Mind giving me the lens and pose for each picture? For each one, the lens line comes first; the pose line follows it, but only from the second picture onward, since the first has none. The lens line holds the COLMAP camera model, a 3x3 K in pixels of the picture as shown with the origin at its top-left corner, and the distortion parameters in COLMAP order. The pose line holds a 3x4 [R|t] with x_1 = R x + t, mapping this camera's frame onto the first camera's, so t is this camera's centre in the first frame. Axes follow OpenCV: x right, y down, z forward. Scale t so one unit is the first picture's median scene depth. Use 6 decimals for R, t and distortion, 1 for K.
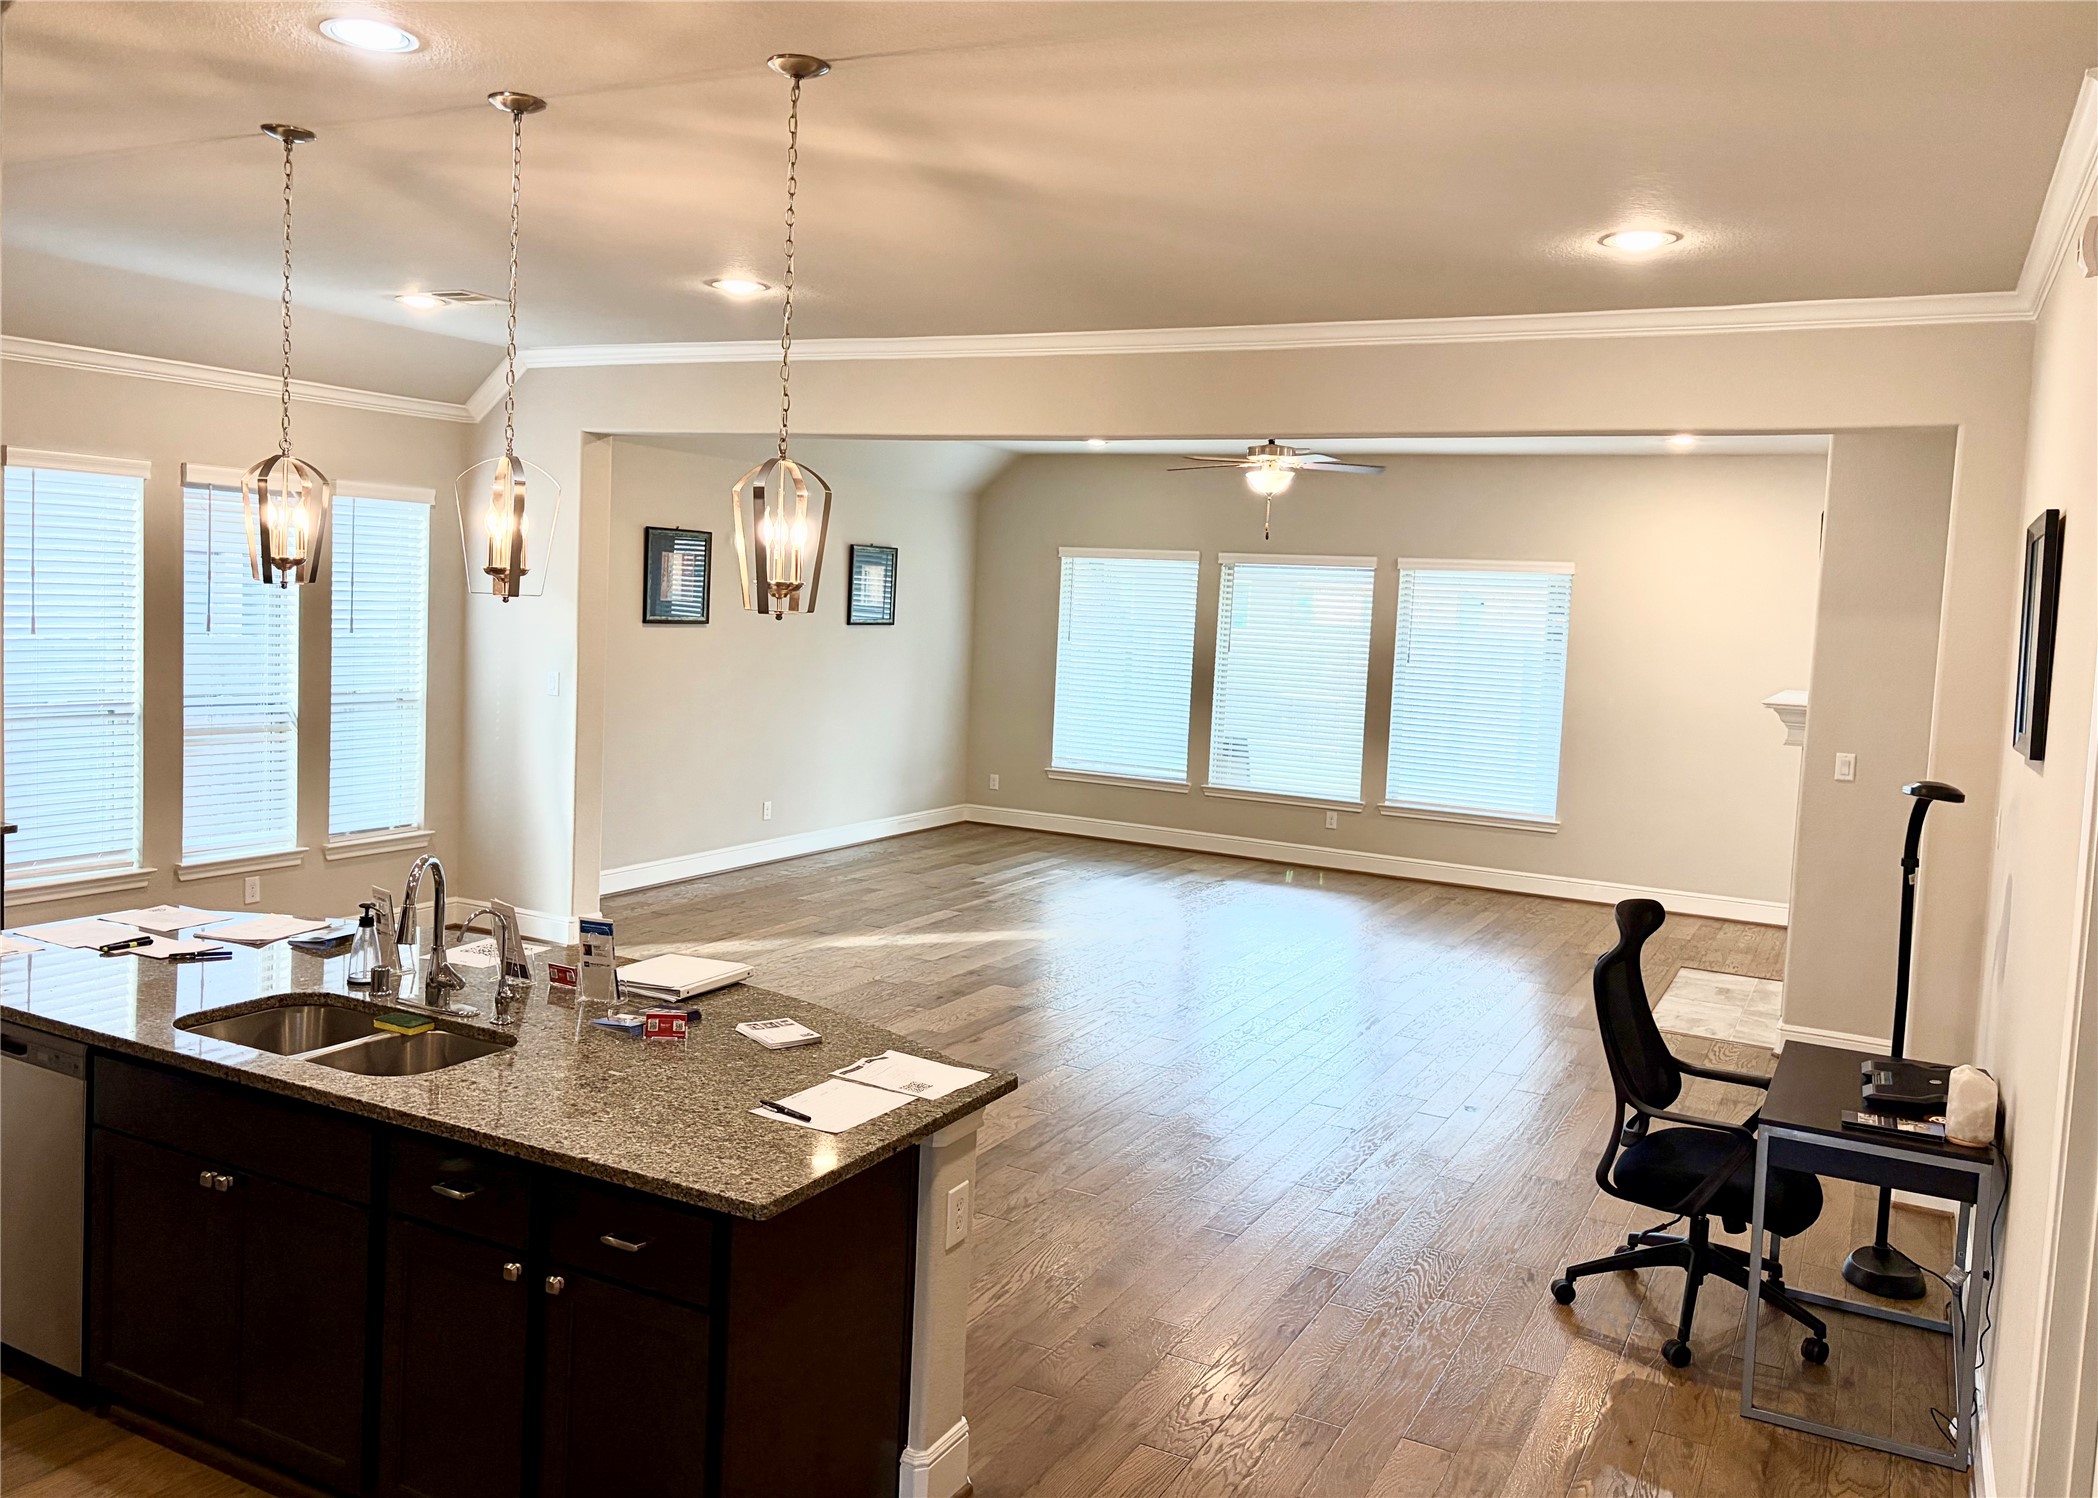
lens RADIAL K [[1705.8, 0, 1049.0], [0, 1705.8, 749.0], [0, 0, 1]] dist [0.002400, 0.001575]
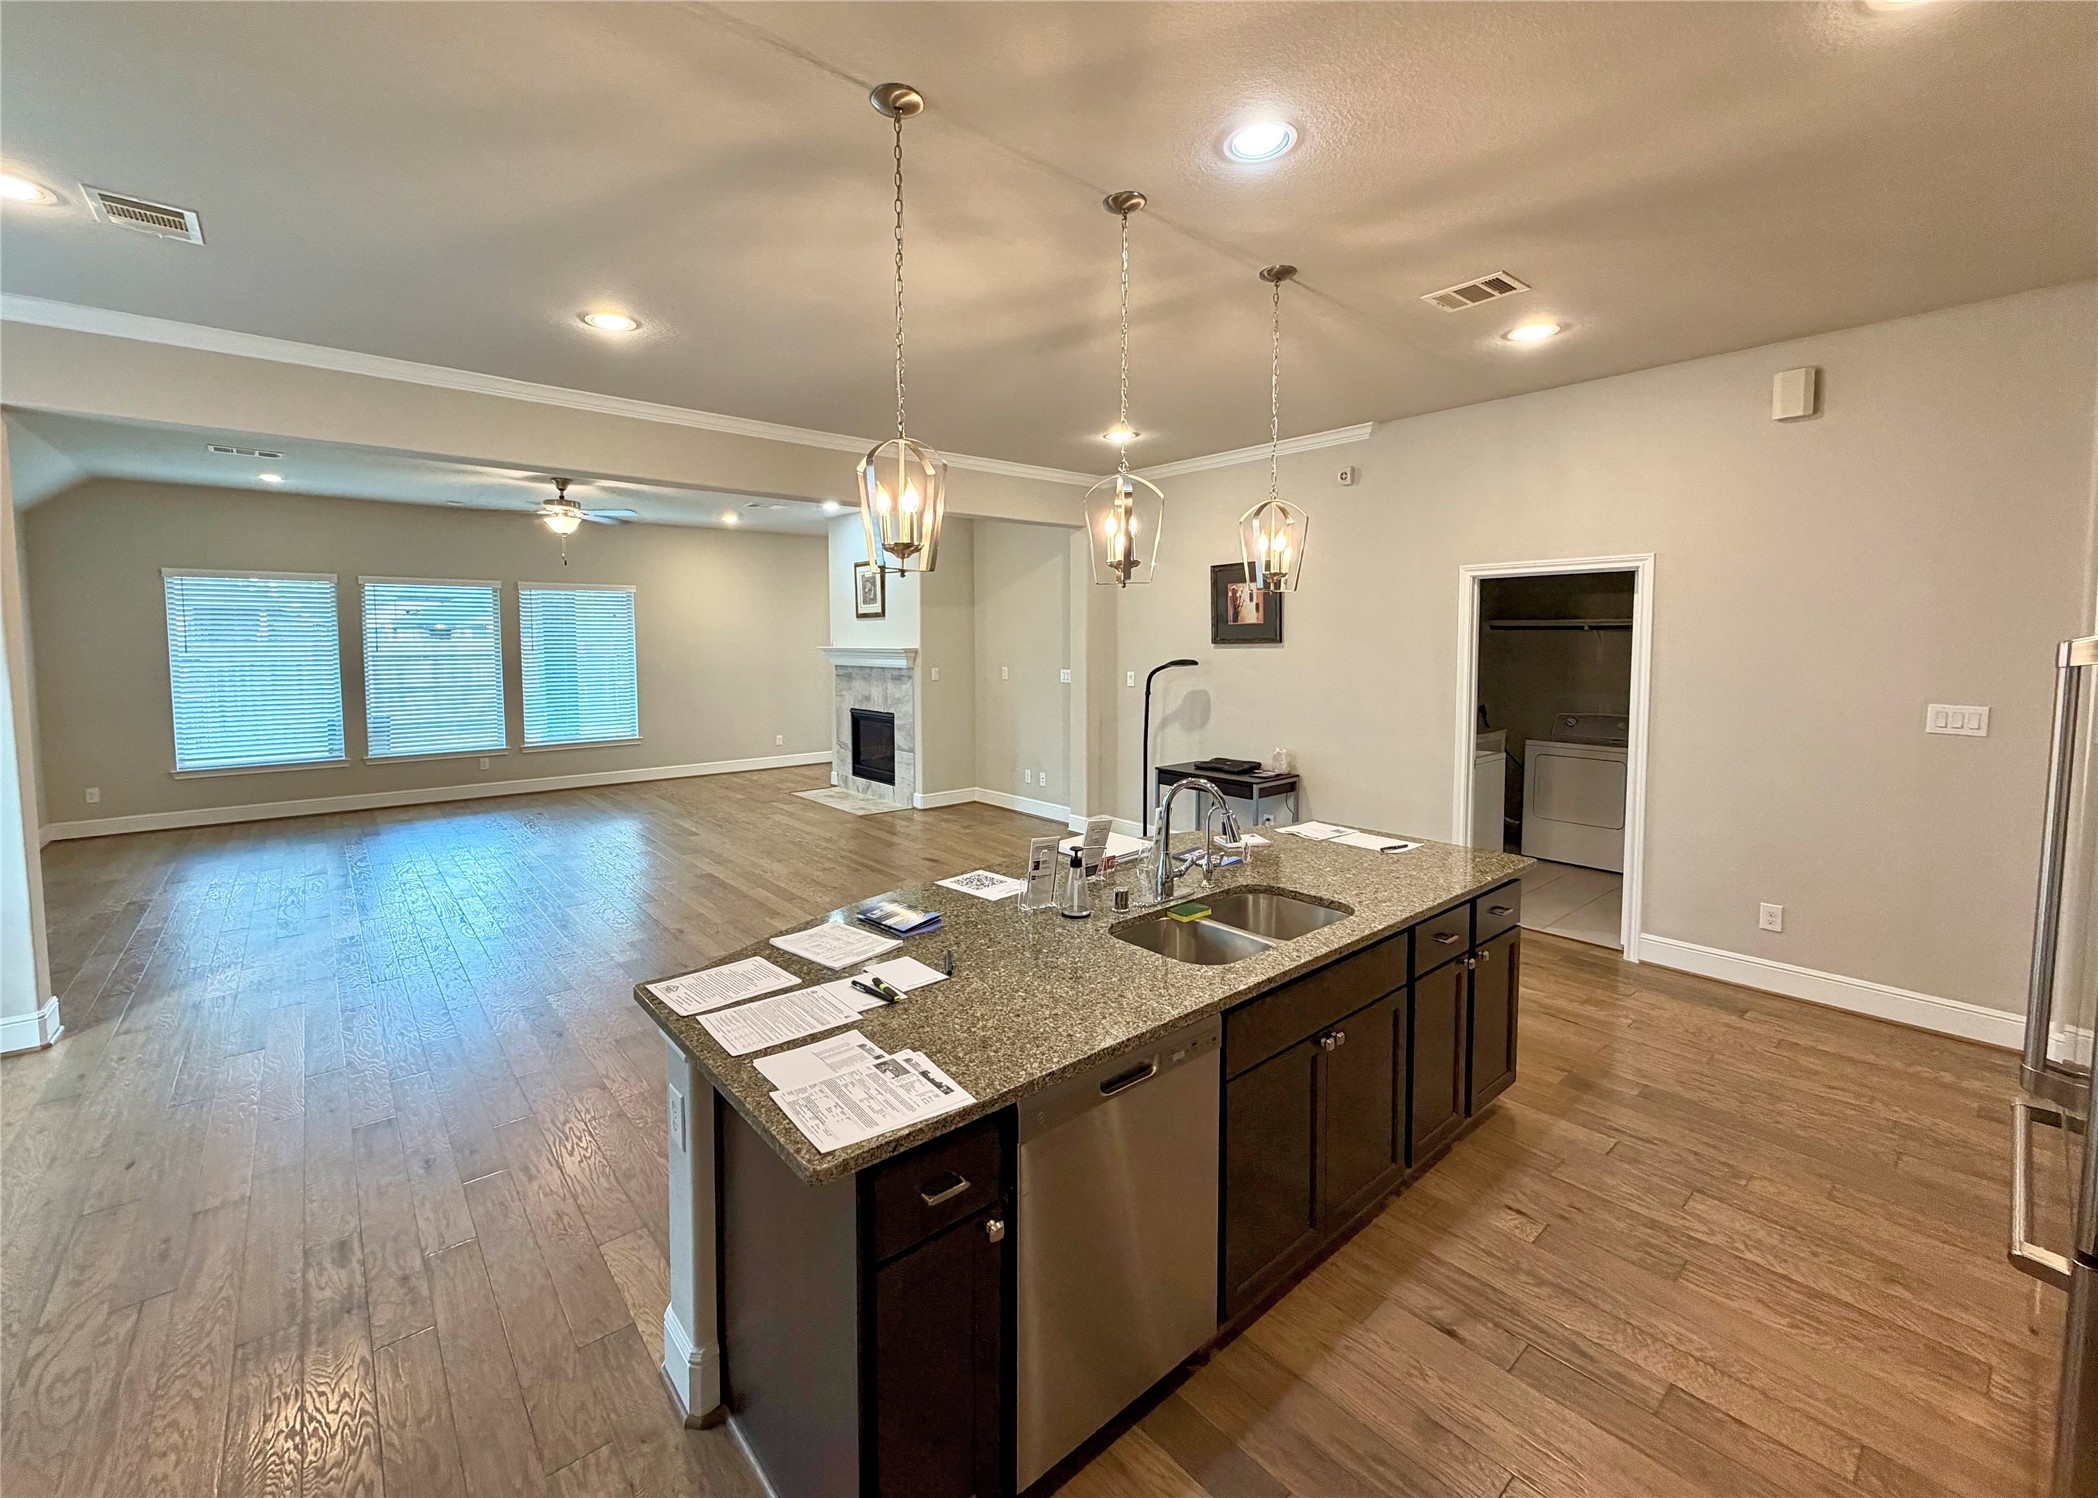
lens RADIAL K [[869.8, 0, 1044.5], [0, 869.8, 703.9], [0, 0, 1]] dist [0.044381, 0.000065]
pose [[0.384526, -0.121419, 0.915094, -0.343721], [0.109747, 0.990294, 0.085281, -0.021420], [-0.916567, 0.067636, 0.394119, 0.282386]]
